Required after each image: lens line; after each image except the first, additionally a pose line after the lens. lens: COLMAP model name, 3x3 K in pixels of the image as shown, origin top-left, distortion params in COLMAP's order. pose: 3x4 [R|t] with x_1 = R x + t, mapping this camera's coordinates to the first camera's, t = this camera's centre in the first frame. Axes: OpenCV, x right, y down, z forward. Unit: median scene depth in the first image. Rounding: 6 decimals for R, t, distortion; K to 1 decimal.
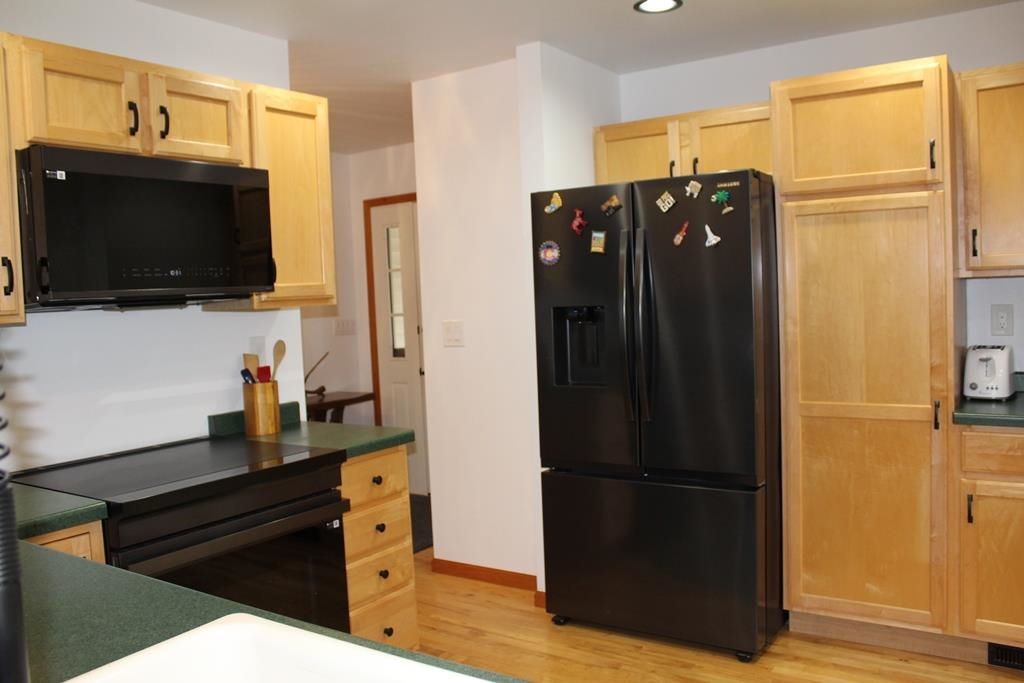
lens RADIAL K [[853.3, 0, 513.2], [0, 853.3, 338.7], [0, 0, 1]] dist [-0.159589, 0.138476]
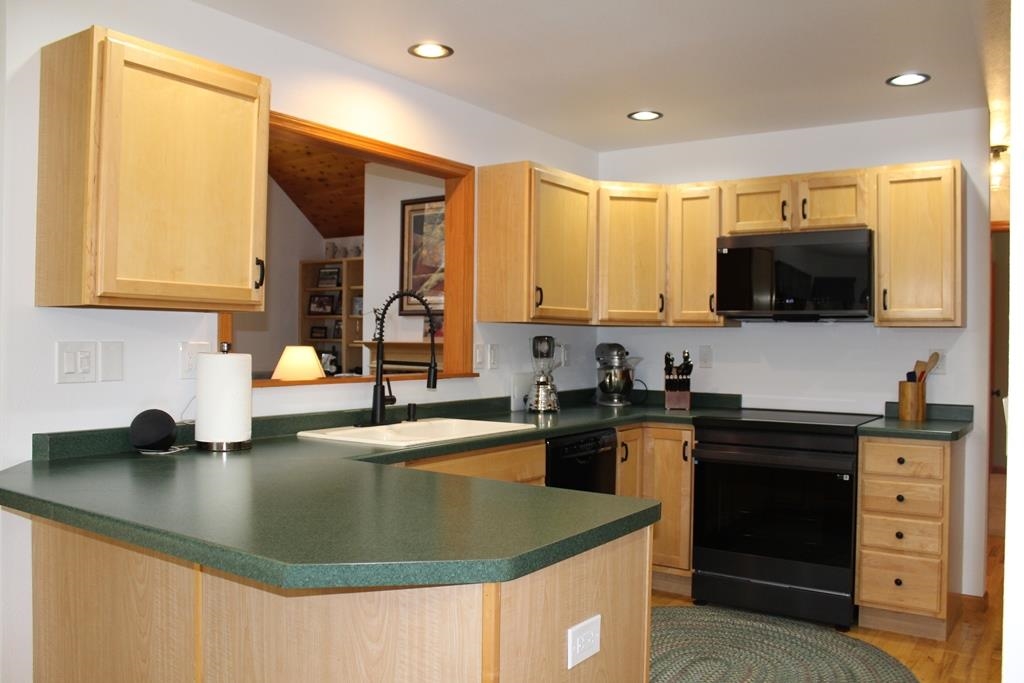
lens RADIAL K [[853.3, 0, 509.2], [0, 853.3, 328.7], [0, 0, 1]] dist [-0.159589, 0.138476]
pose [[-0.020888, 0.035075, -0.999166, 1.036669], [-0.063606, 0.997313, 0.036340, -0.039921], [0.997756, 0.064312, -0.018600, 0.382923]]
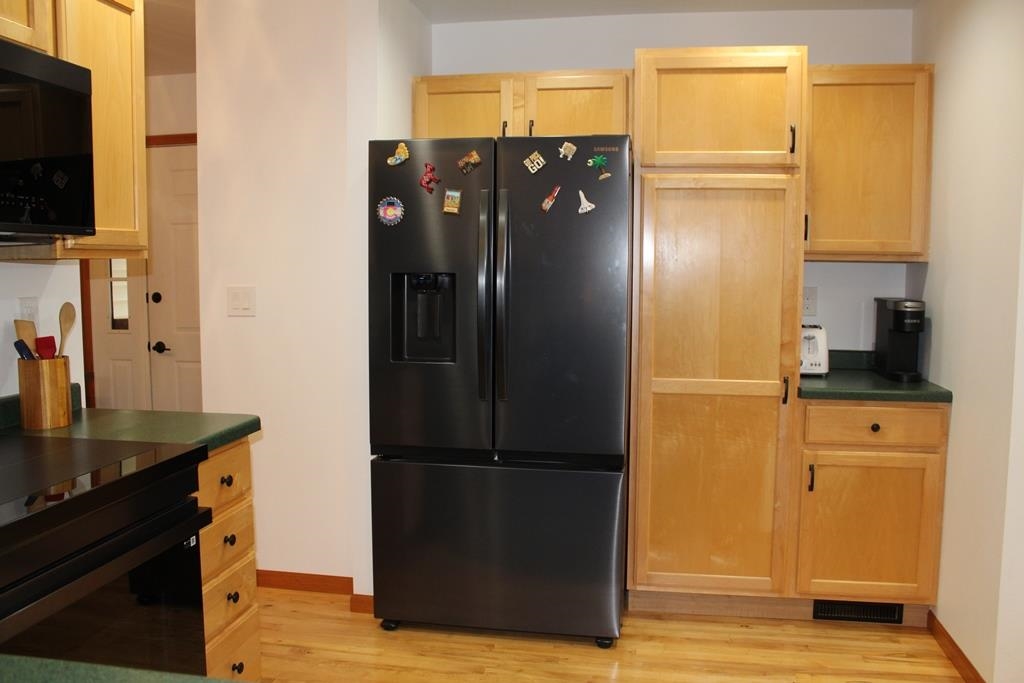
lens RADIAL K [[853.3, 0, 517.9], [0, 853.3, 339.6], [0, 0, 1]] dist [-0.159589, 0.138476]
pose [[0.911149, 0.008639, 0.411986, -0.220238], [-0.019770, 0.999545, 0.022764, 0.010515], [-0.411602, -0.028886, 0.910906, 0.165244]]
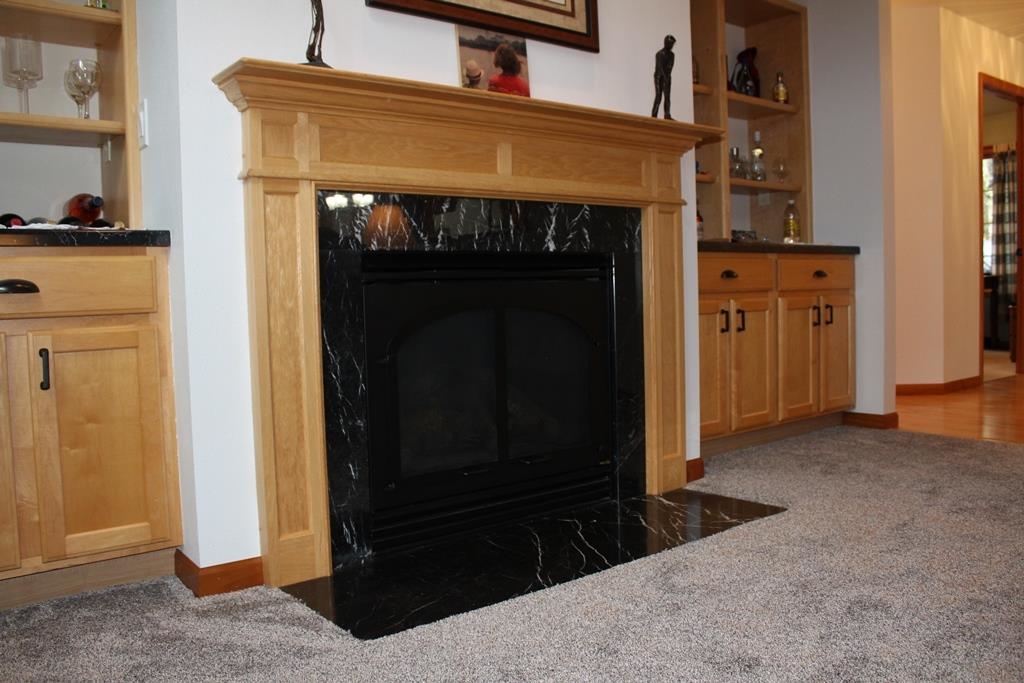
lens RADIAL K [[853.3, 0, 510.2], [0, 853.3, 340.4], [0, 0, 1]] dist [-0.159589, 0.138476]
pose [[0.953847, 0.038503, -0.297816, -1.255901], [-0.034820, 0.999237, 0.017665, 0.320595], [0.298269, -0.006480, 0.954460, -0.681491]]
